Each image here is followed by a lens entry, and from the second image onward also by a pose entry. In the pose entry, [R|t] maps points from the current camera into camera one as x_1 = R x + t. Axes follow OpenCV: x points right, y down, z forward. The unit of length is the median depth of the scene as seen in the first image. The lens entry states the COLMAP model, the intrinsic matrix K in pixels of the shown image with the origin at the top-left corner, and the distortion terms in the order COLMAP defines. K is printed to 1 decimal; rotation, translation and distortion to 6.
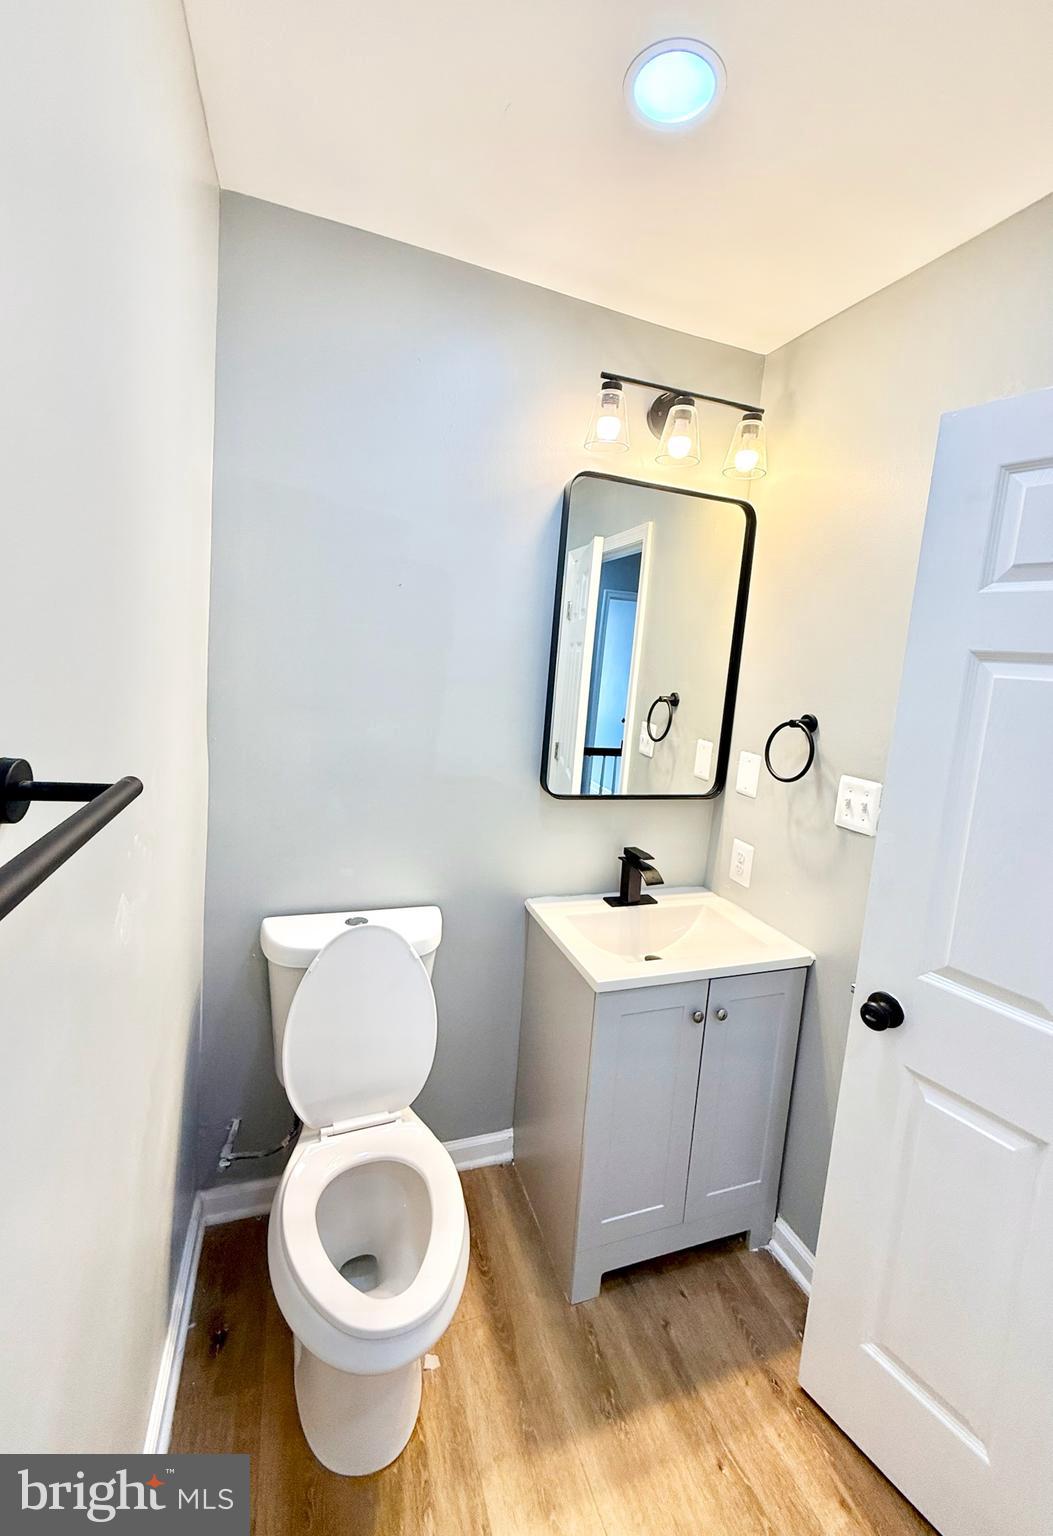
lens RADIAL K [[613.8, 0, 528.4], [0, 613.8, 724.7], [0, 0, 1]] dist [-0.001391, -0.000600]
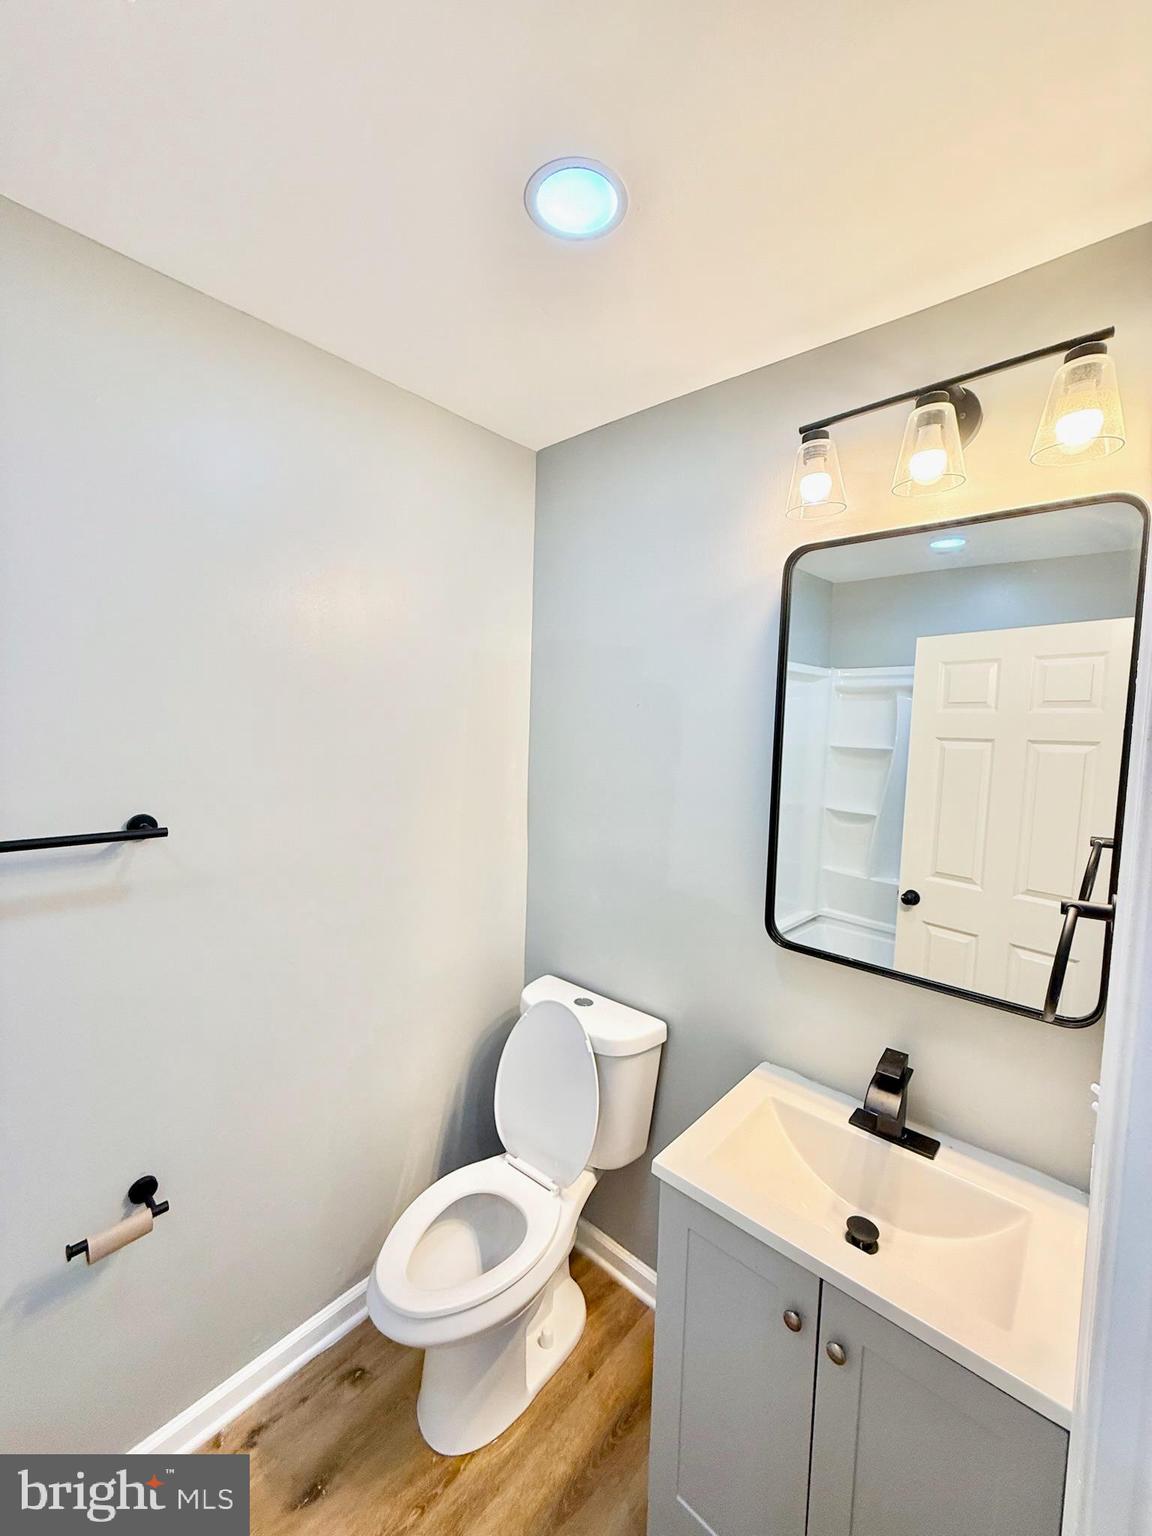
lens RADIAL K [[614.5, 0, 570.7], [0, 614.5, 764.1], [0, 0, 1]] dist [0.002559, 0.000090]
pose [[0.475214, -0.000922, -0.879870, 0.639633], [-0.088142, 0.994919, -0.048648, -0.055336], [0.875444, 0.100672, 0.472719, 0.356162]]
